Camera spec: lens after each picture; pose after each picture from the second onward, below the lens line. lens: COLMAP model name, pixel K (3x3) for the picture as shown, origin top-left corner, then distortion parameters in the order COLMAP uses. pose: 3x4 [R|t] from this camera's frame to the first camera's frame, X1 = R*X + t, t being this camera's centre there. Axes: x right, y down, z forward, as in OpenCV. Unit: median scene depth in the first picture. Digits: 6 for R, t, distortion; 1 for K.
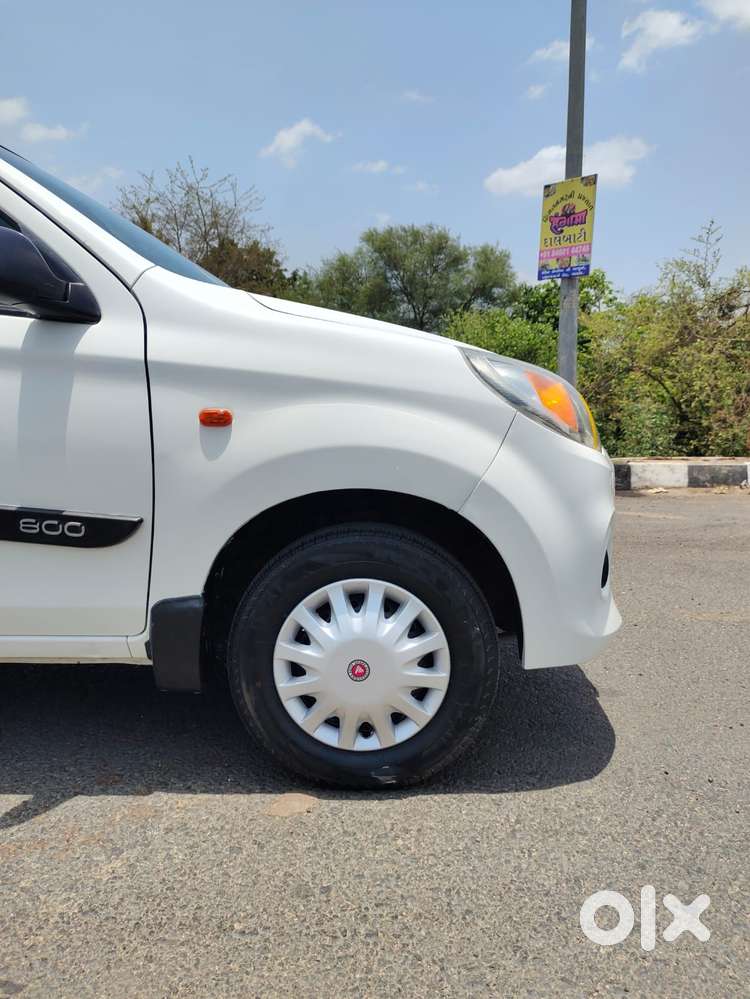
lens RADIAL K [[741.6, 0, 375.0], [0, 741.6, 499.5], [0, 0, 1]] dist [0.054663, -0.079217]
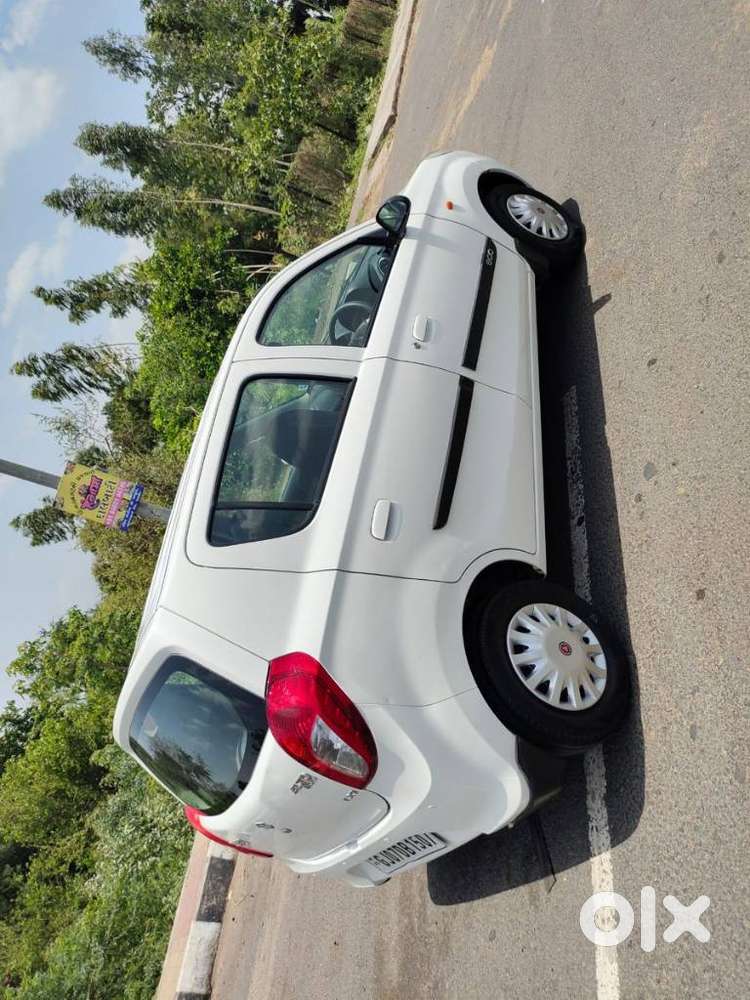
lens RADIAL K [[762.7, 0, 373.9], [0, 762.7, 490.6], [0, 0, 1]] dist [0.054605, -0.091128]
pose [[0.094354, -0.734903, 0.671576, -0.564938], [0.961639, 0.241820, 0.129516, -0.096434], [-0.257582, 0.633594, 0.729528, -0.043614]]
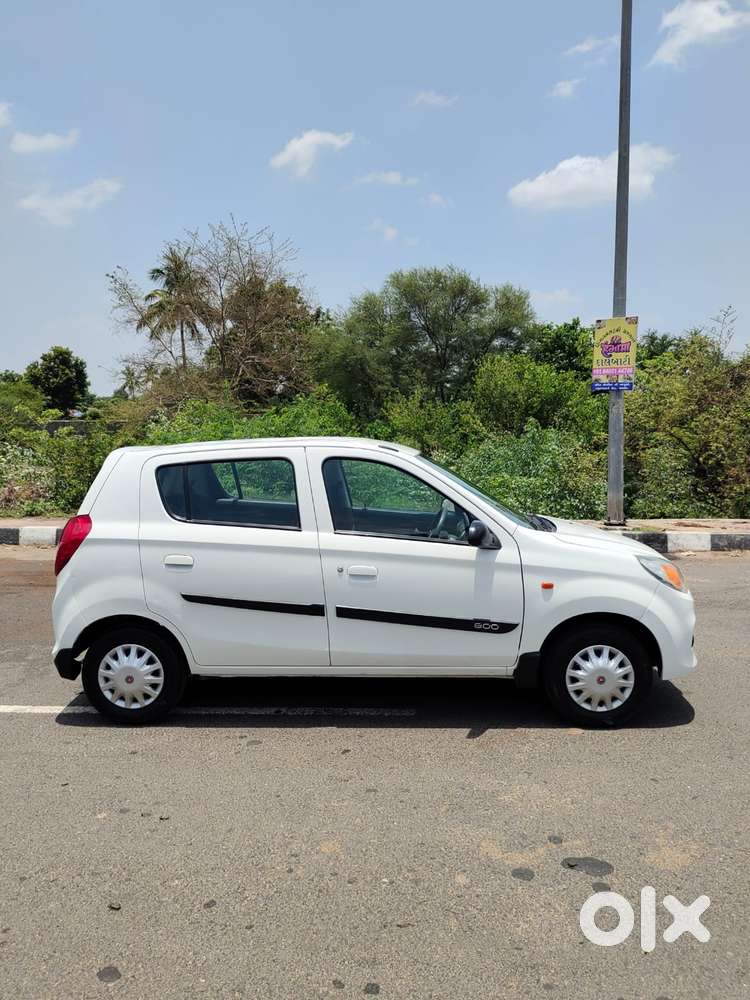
lens RADIAL K [[777.1, 0, 376.8], [0, 777.1, 494.1], [0, 0, 1]] dist [0.040296, 0.001269]
pose [[0.999981, -0.004774, 0.003855, -0.178857], [0.004898, 0.999448, -0.032851, -0.074554], [-0.003696, 0.032869, 0.999453, -0.389095]]
